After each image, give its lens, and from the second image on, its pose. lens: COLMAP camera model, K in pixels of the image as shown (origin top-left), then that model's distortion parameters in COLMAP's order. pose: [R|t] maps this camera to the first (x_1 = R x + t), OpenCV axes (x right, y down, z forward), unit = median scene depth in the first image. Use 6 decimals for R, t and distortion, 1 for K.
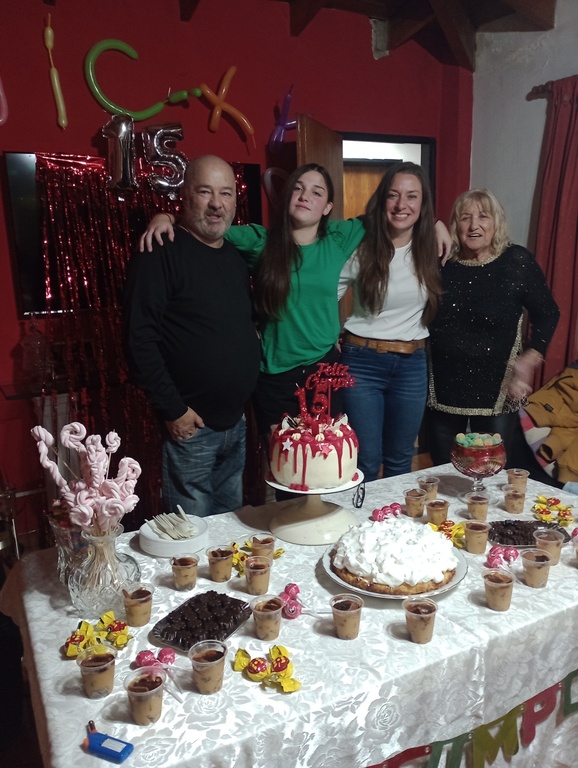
lens RADIAL K [[643.9, 0, 298.4], [0, 643.9, 384.8], [0, 0, 1]] dist [0.083511, -0.095496]
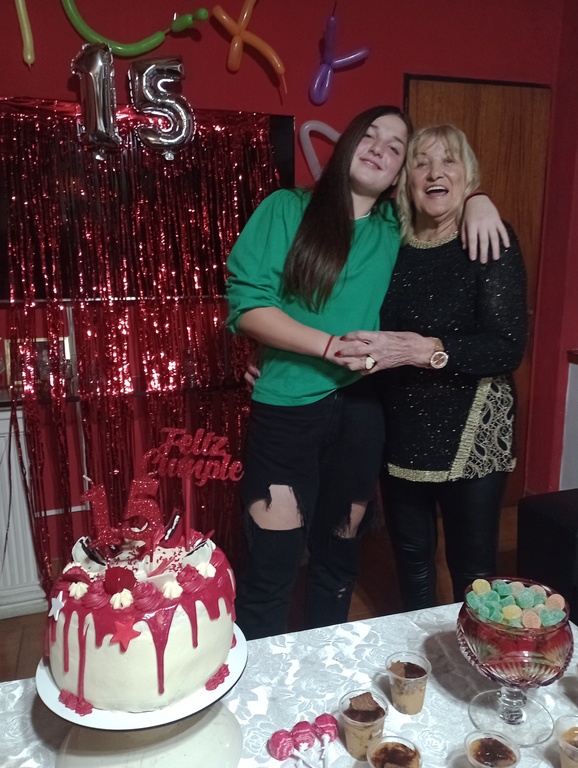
lens RADIAL K [[643.9, 0, 298.4], [0, 643.9, 384.8], [0, 0, 1]] dist [0.083511, -0.095496]
pose [[0.980723, 0.060602, -0.185769, 0.232460], [-0.059626, 0.998162, 0.010841, -0.081902], [0.186085, 0.000444, 0.982534, 0.574977]]
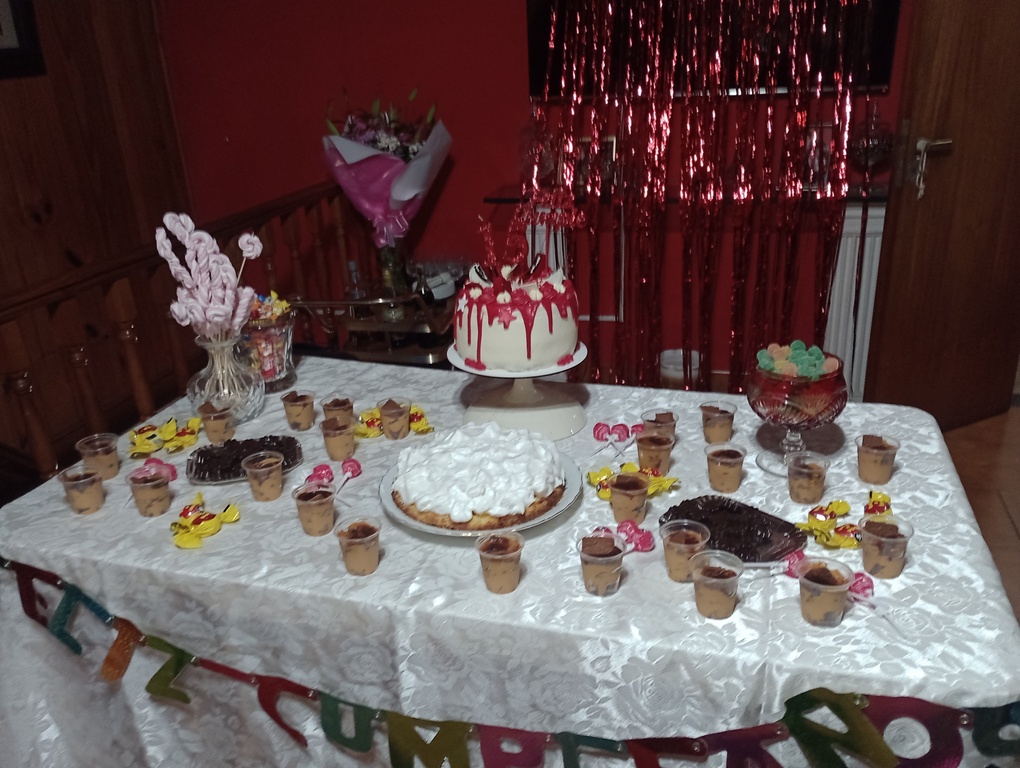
lens RADIAL K [[855.2, 0, 510.0], [0, 855.2, 384.0], [0, 0, 1]] dist [0.083511, -0.095496]
pose [[0.921563, 0.138685, -0.362613, 0.388931], [-0.064282, 0.975635, 0.209771, -0.022064], [0.382870, -0.170007, 0.908024, 0.148316]]
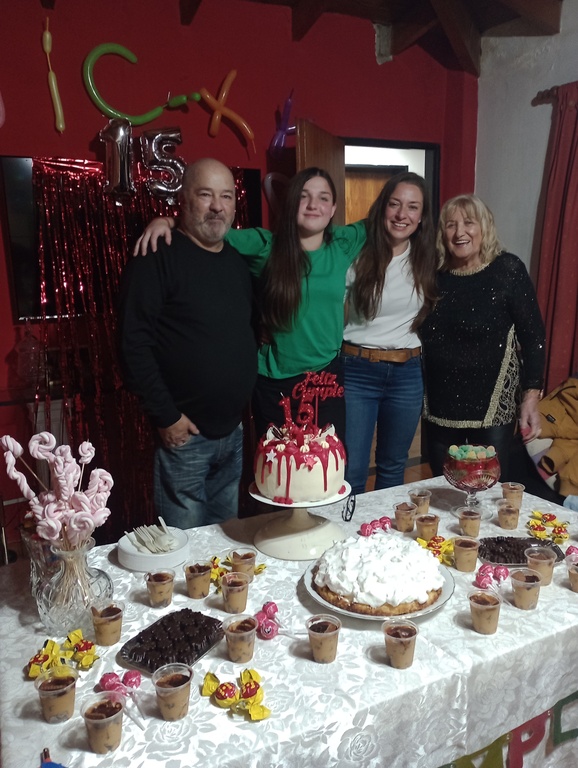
lens RADIAL K [[643.9, 0, 298.4], [0, 643.9, 384.8], [0, 0, 1]] dist [0.083511, -0.095496]
pose [[0.999844, 0.008188, -0.015642, 0.038392], [-0.008337, 0.999921, -0.009441, -0.005169], [0.015564, 0.009570, 0.999833, 0.032068]]
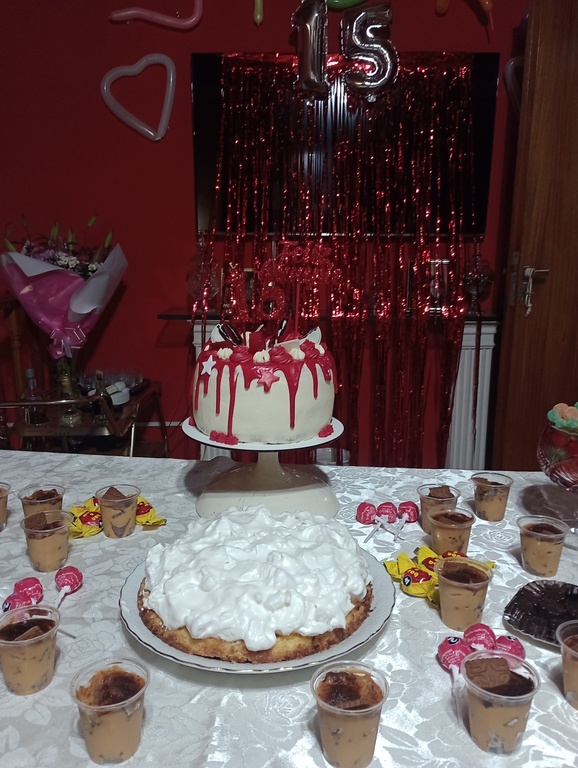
lens RADIAL K [[643.9, 0, 298.4], [0, 643.9, 384.8], [0, 0, 1]] dist [0.083511, -0.095496]
pose [[0.986566, 0.072985, -0.146151, 0.155305], [-0.069342, 0.997146, 0.029872, 0.087578], [0.147914, -0.019337, 0.988811, 0.421775]]
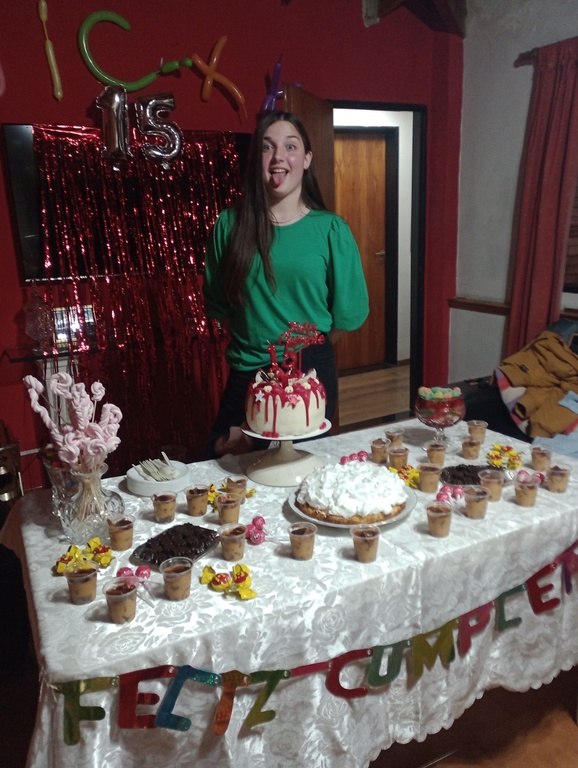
lens RADIAL K [[643.9, 0, 298.4], [0, 643.9, 384.8], [0, 0, 1]] dist [0.083511, -0.095496]
pose [[0.999874, -0.002391, -0.015689, 0.066912], [0.003097, 0.998977, 0.045121, 0.024428], [0.015565, -0.045163, 0.998858, -0.095235]]
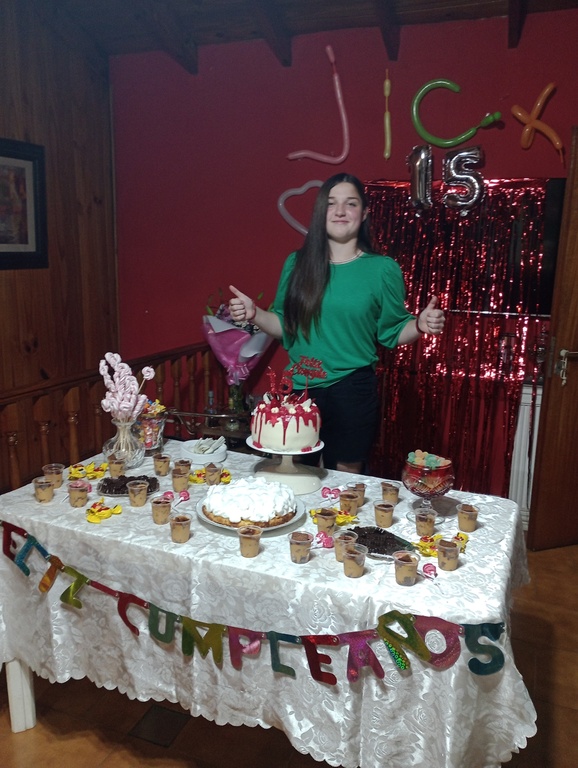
lens RADIAL K [[650.8, 0, 297.1], [0, 650.8, 386.2], [0, 0, 1]] dist [0.035332, 0.000513]
pose [[0.881557, 0.155765, -0.445640, 0.640014], [-0.152352, 0.987358, 0.043732, -0.030988], [0.446819, 0.029342, 0.894143, -0.143878]]
